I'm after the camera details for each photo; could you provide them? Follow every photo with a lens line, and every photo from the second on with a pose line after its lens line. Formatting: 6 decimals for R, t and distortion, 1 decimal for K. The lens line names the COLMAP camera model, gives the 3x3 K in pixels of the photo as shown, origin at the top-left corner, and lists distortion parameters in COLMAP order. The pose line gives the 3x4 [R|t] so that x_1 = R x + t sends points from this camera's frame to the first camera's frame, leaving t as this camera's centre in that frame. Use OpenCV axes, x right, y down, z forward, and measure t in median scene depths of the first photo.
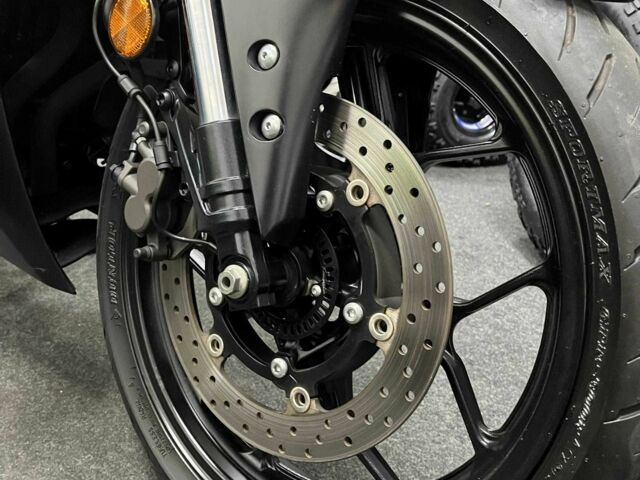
lens RADIAL K [[635.3, 0, 320.3], [0, 635.3, 240.4], [0, 0, 1]] dist [0.015642, 0.000000]
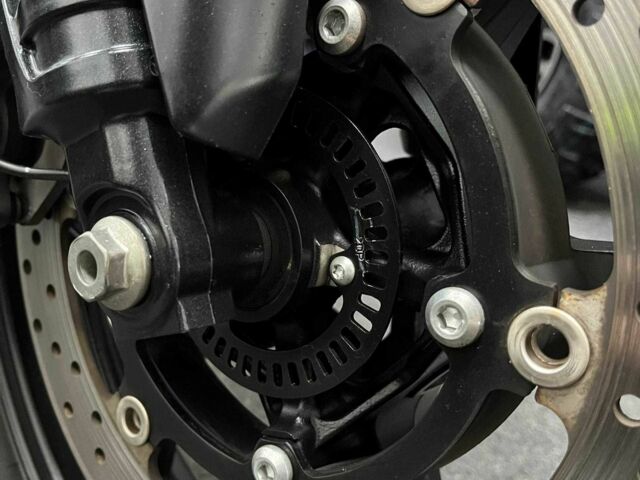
lens RADIAL K [[635.3, 0, 317.3], [0, 635.3, 241.9], [0, 0, 1]] dist [0.015642, 0.000000]
pose [[0.993902, -0.109509, -0.012922, -0.014868], [0.109295, 0.993877, -0.016233, 0.066526], [0.014621, 0.014722, 0.999785, 0.607429]]
